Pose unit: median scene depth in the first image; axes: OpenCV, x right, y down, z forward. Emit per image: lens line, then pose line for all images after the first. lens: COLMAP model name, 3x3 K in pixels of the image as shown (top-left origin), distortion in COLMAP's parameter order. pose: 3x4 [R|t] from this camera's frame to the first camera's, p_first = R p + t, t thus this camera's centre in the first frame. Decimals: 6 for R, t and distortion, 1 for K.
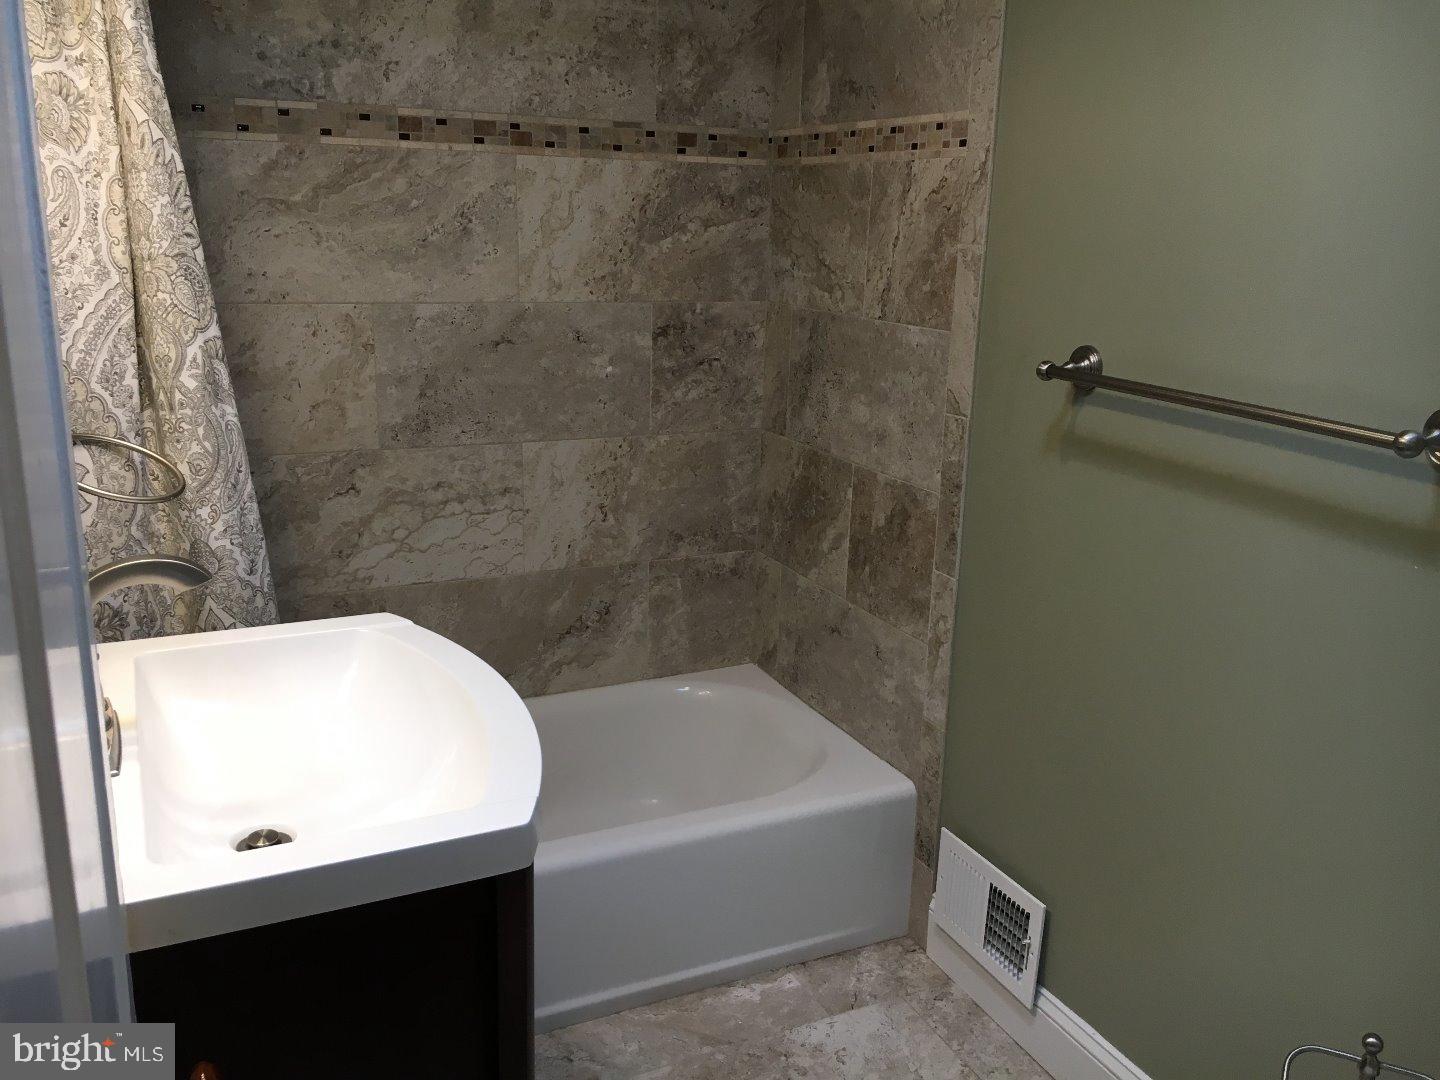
lens RADIAL K [[1219.6, 0, 716.9], [0, 1219.6, 539.8], [0, 0, 1]] dist [0.051838, -0.034773]
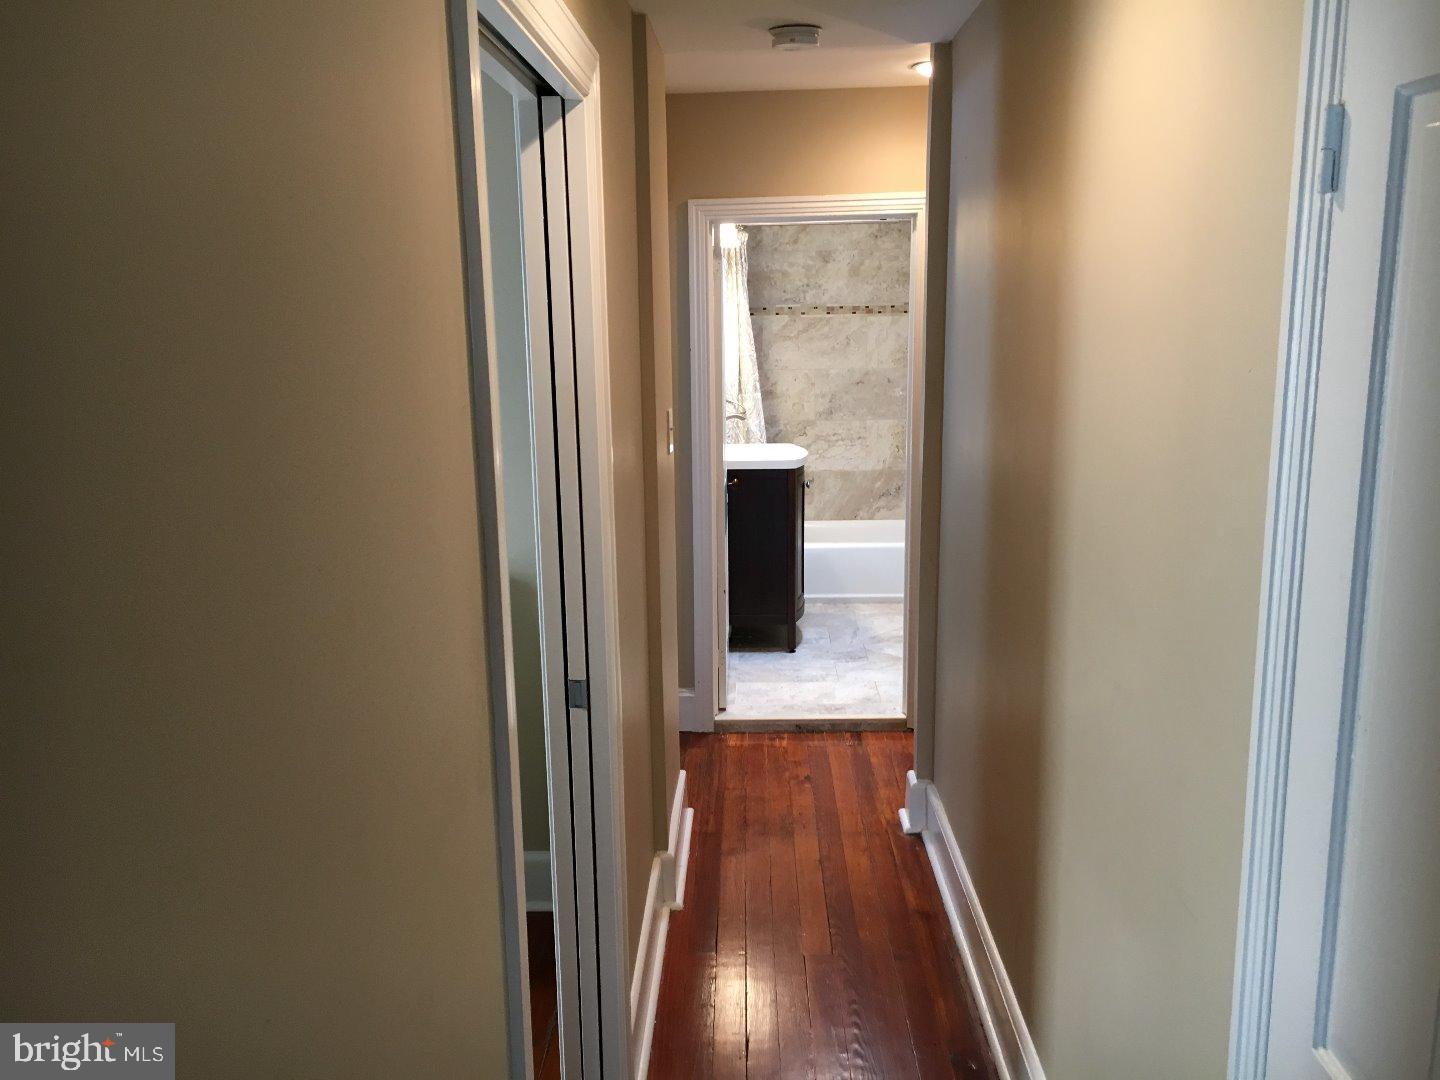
lens RADIAL K [[1219.6, 0, 719.8], [0, 1219.6, 538.0], [0, 0, 1]] dist [0.051838, -0.034773]
pose [[0.891168, 0.047599, -0.451168, 0.826285], [-0.080419, 0.995306, -0.053840, 0.371540], [0.446488, 0.084264, 0.890813, -1.612933]]
